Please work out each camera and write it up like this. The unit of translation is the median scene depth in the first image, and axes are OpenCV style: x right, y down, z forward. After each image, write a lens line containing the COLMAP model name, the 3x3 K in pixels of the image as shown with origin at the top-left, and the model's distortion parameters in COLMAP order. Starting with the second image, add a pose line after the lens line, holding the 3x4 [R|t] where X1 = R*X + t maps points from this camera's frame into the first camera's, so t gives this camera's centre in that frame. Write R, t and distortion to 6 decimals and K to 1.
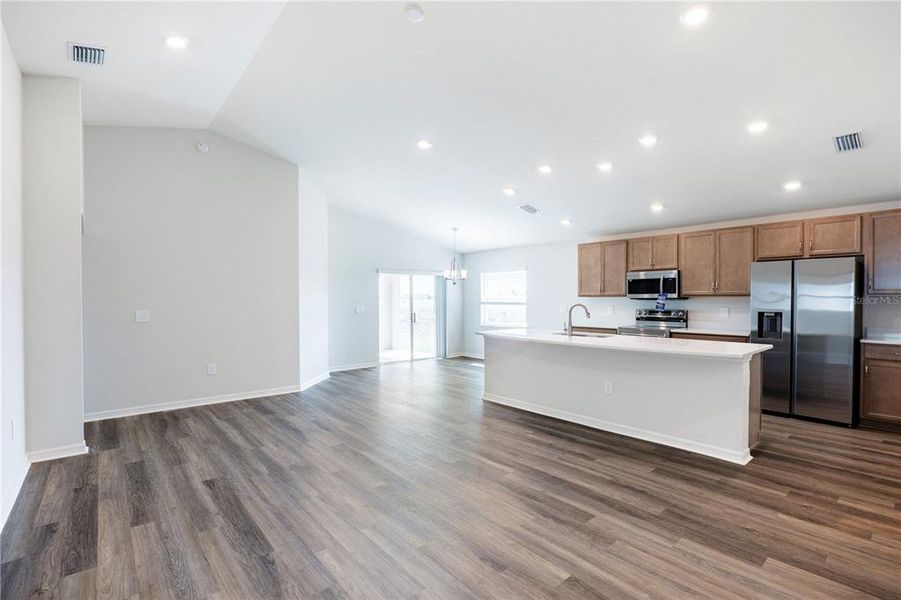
lens RADIAL K [[417.7, 0, 452.3], [0, 417.7, 302.2], [0, 0, 1]] dist [-0.017106, 0.001366]
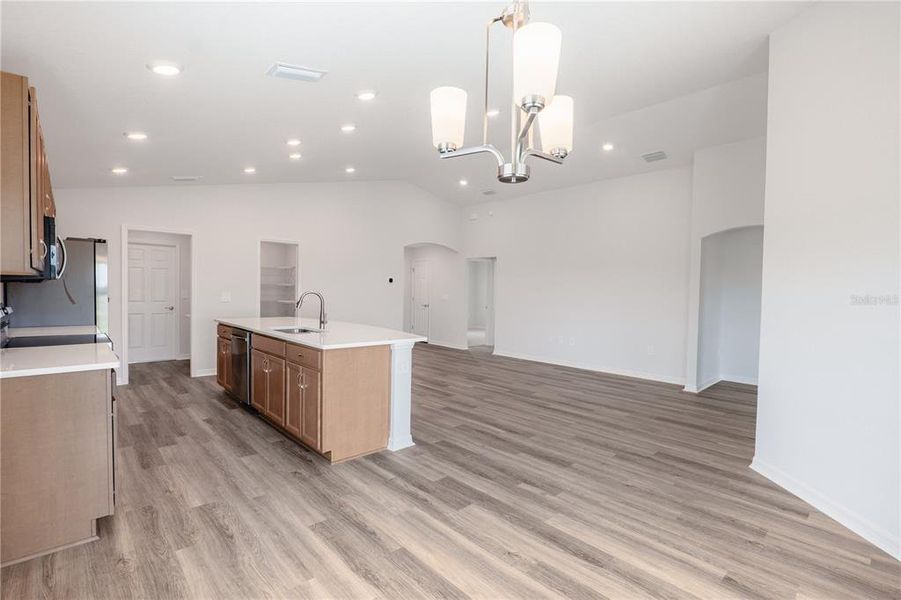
lens RADIAL K [[417.7, 0, 452.3], [0, 417.7, 302.2], [0, 0, 1]] dist [-0.017106, 0.001366]
pose [[-0.999136, -0.014910, -0.038803, 0.039346], [-0.016416, 0.999113, 0.038786, -0.009947], [0.038191, 0.039390, -0.998494, 1.544833]]
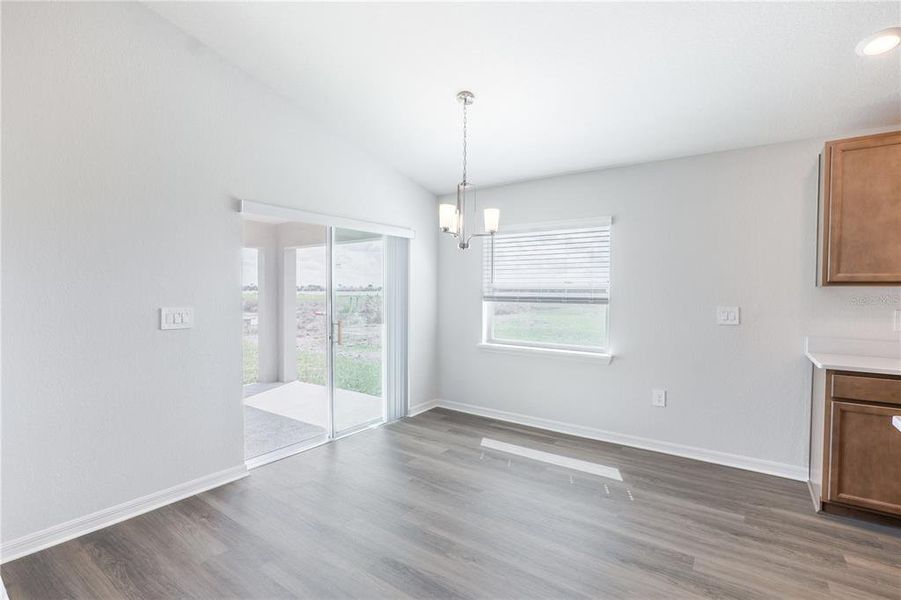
lens RADIAL K [[417.7, 0, 452.3], [0, 417.7, 302.2], [0, 0, 1]] dist [-0.017106, 0.001366]
pose [[0.968748, -0.000376, 0.248048, -0.128811], [-0.004458, 0.999811, 0.018925, -0.003698], [-0.248008, -0.019439, 0.968563, 0.878375]]
